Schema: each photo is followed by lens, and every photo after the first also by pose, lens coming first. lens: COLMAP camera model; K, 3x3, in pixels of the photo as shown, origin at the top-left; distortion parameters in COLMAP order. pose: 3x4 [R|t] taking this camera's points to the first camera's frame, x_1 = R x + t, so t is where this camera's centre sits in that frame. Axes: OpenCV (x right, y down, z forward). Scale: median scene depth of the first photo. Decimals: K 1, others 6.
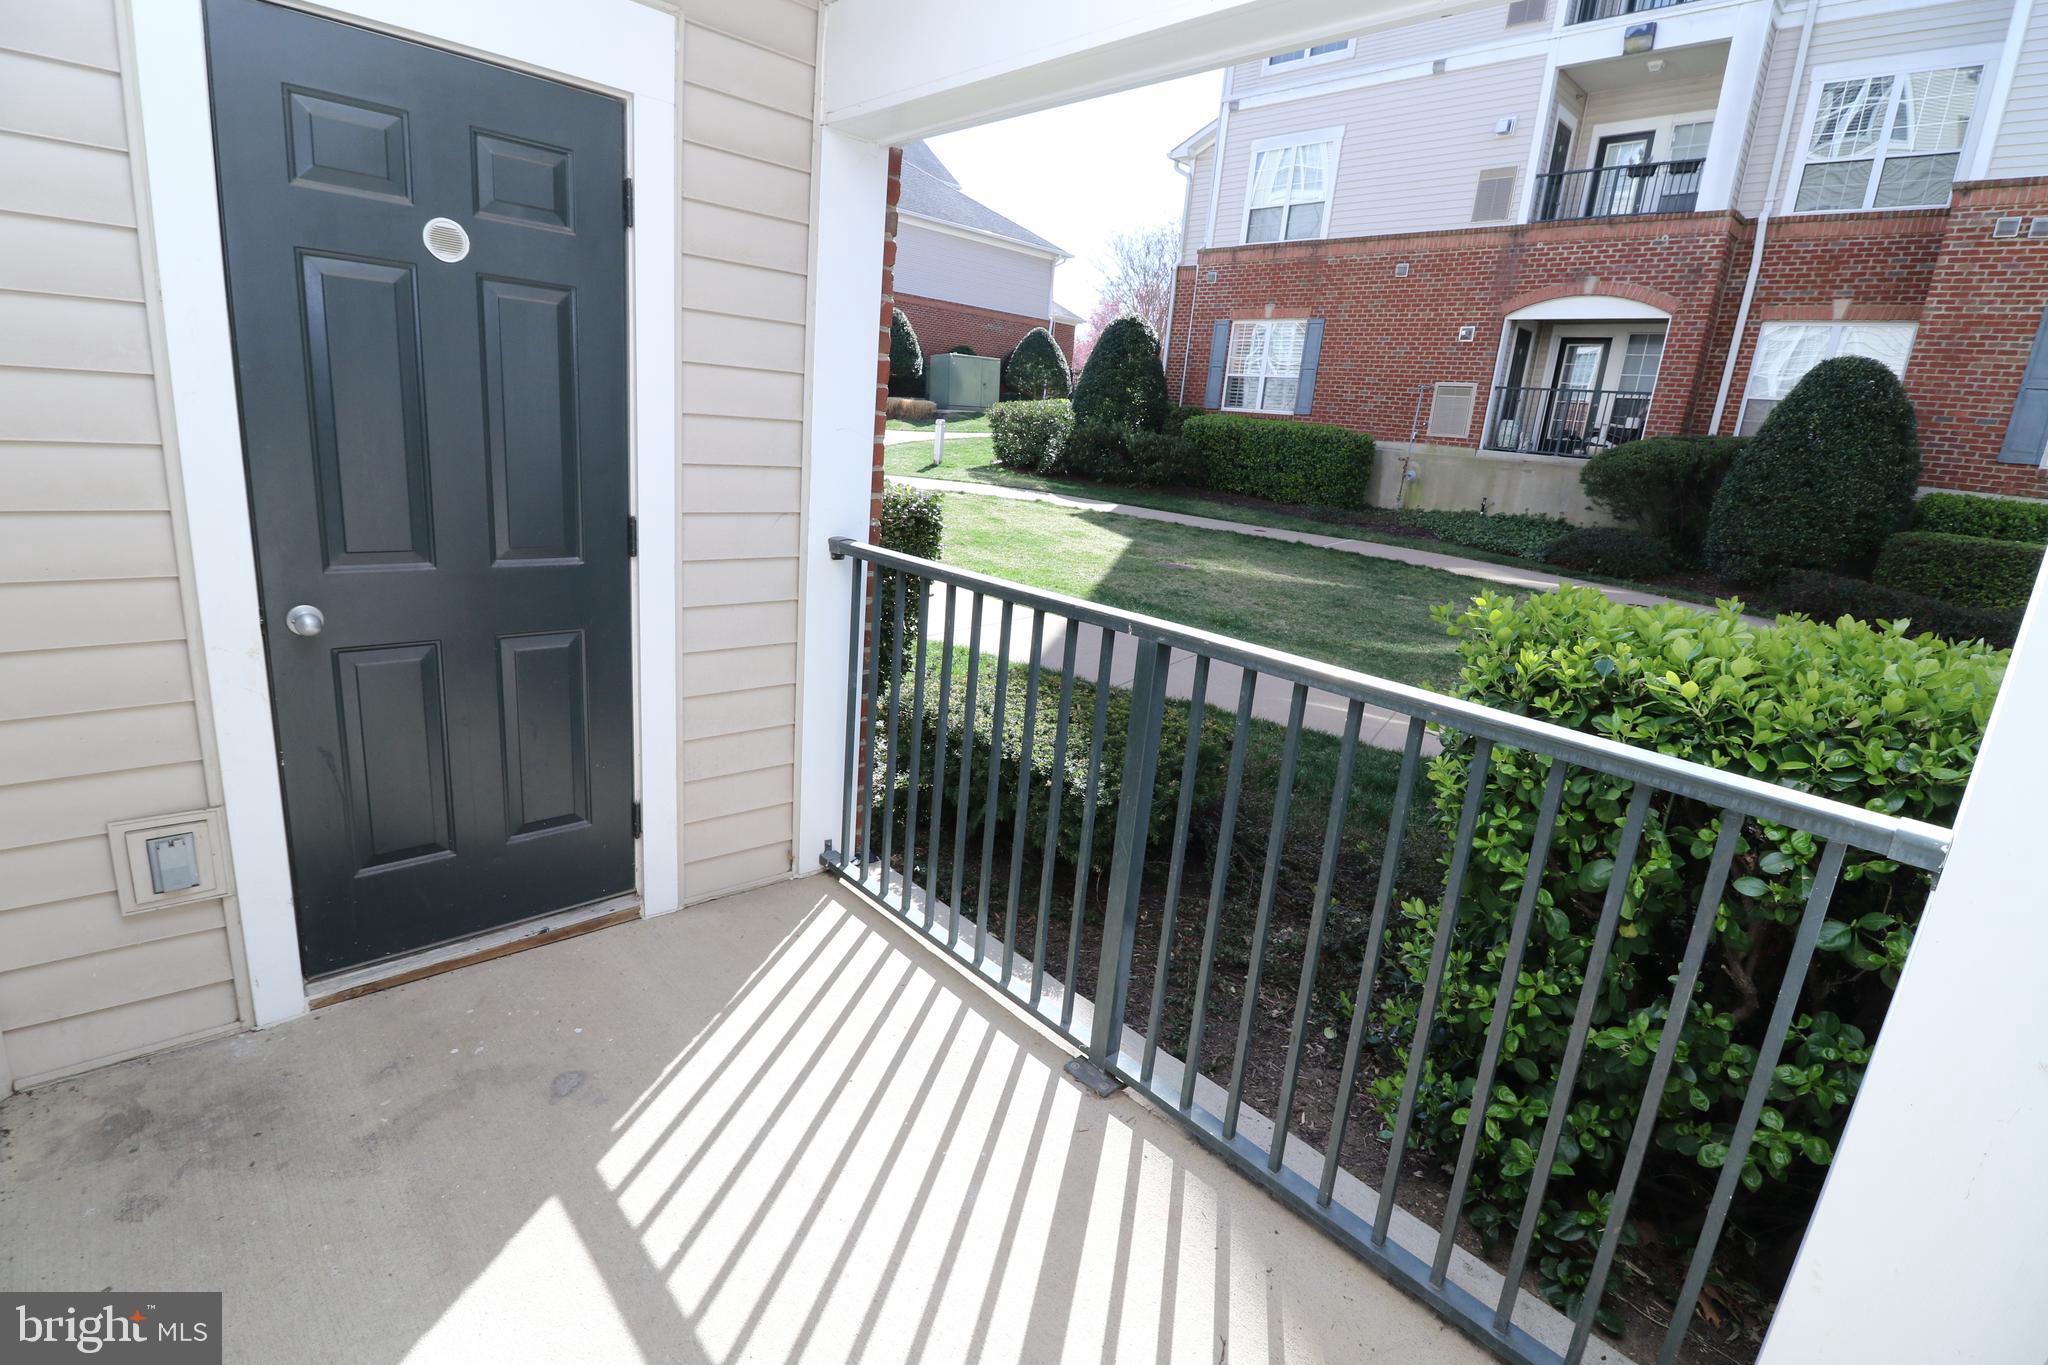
lens RADIAL K [[967.4, 0, 1023.8], [0, 967.4, 630.4], [0, 0, 1]] dist [-0.000154, -0.007413]
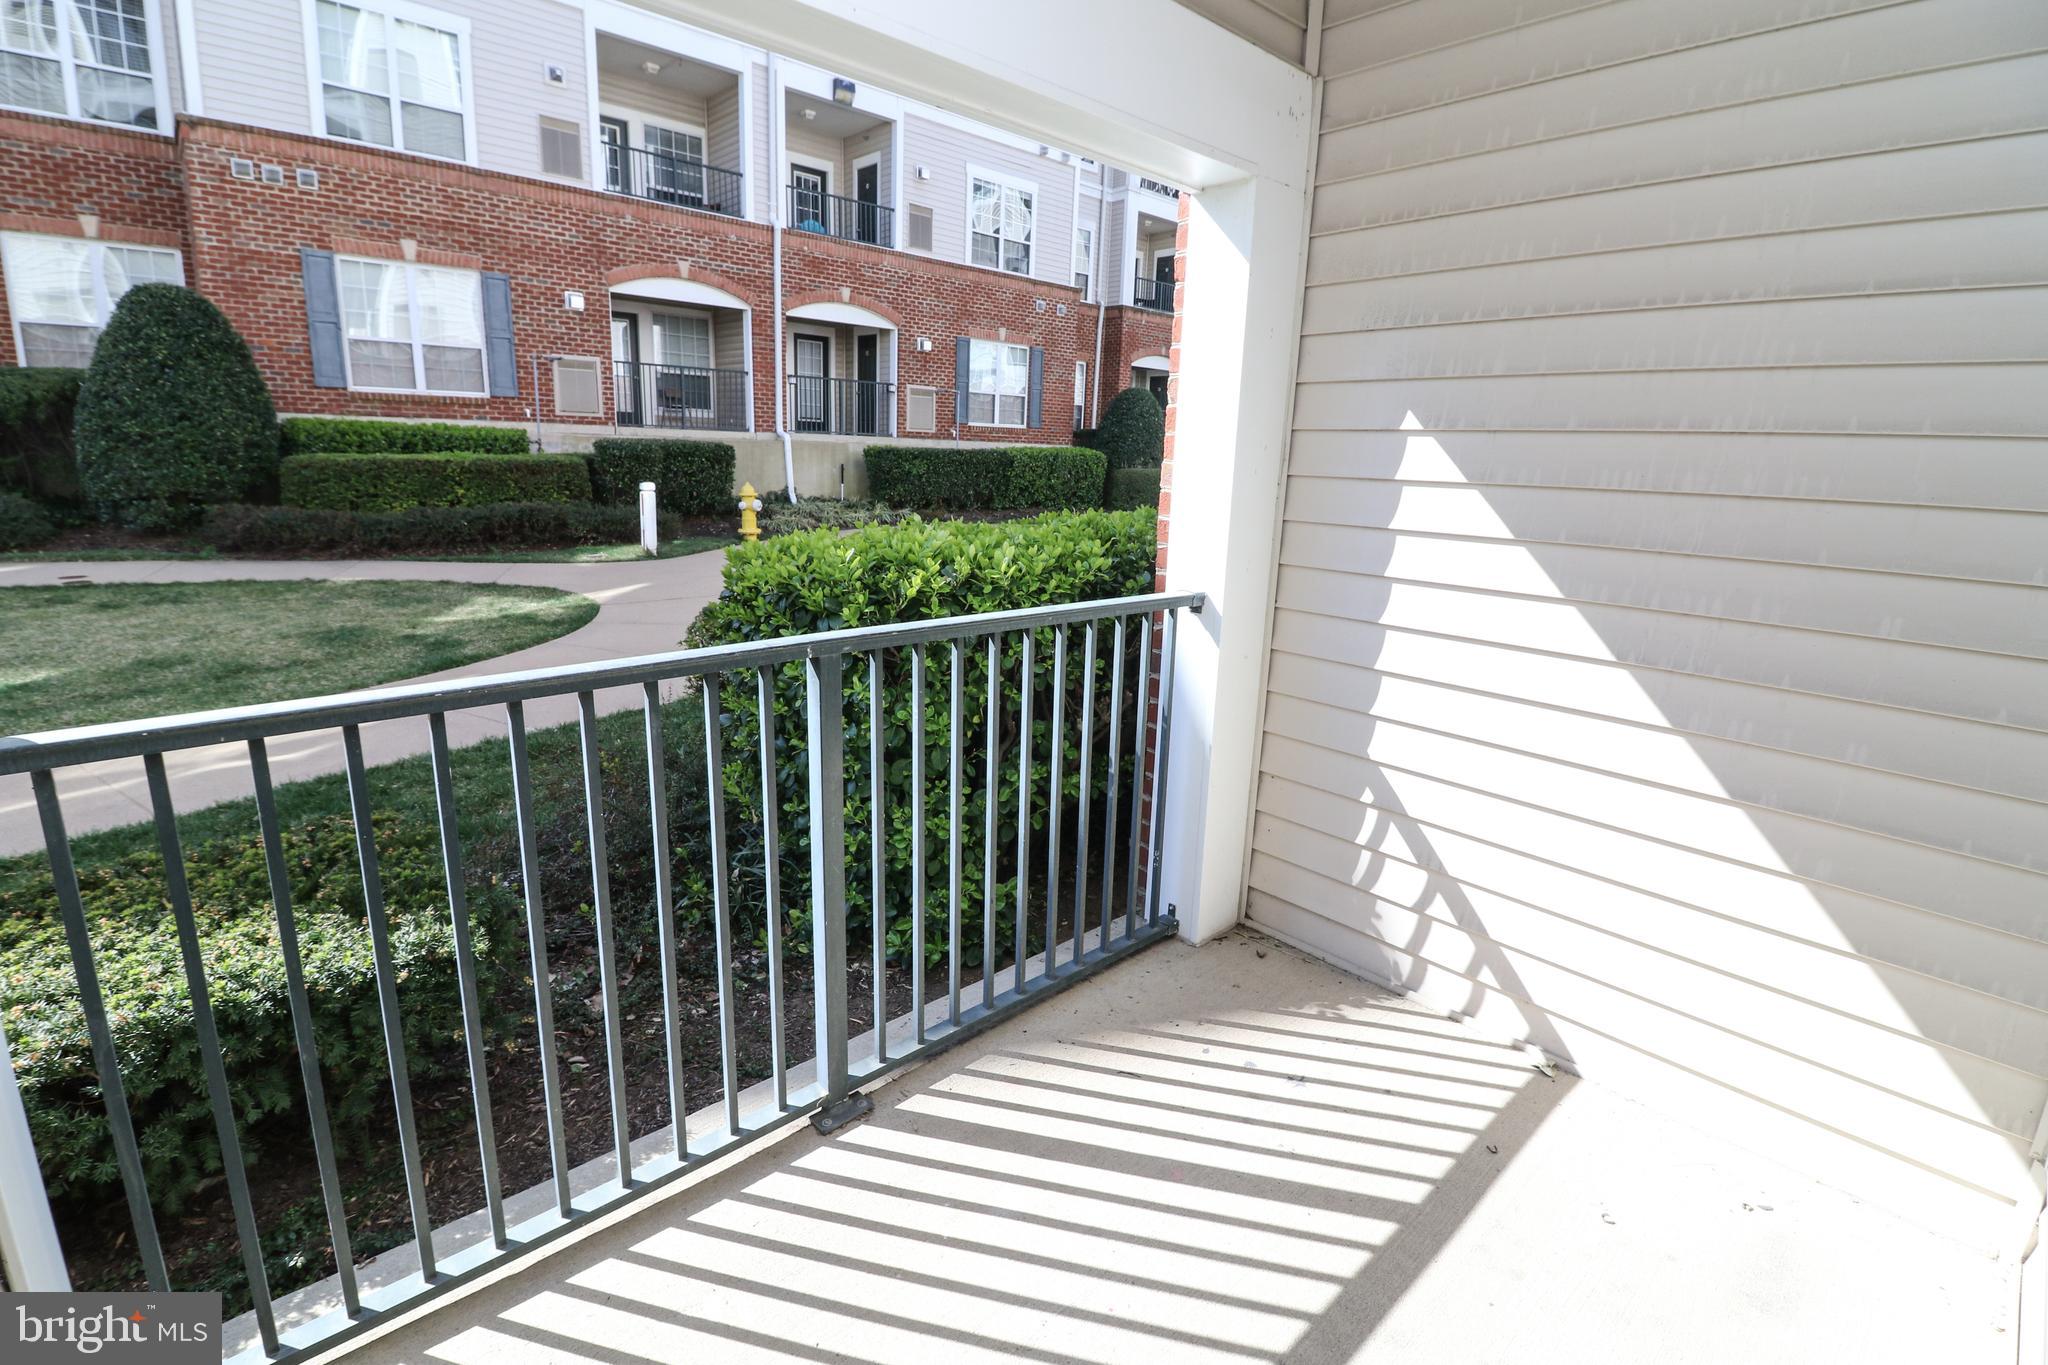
lens RADIAL K [[939.8, 0, 1025.8], [0, 939.8, 658.9], [0, 0, 1]] dist [-0.000564, -0.011699]
pose [[0.000496, -0.303953, 0.952687, -0.158621], [0.187017, 0.935907, 0.298502, -0.047105], [-0.982357, 0.178020, 0.057309, 0.161825]]
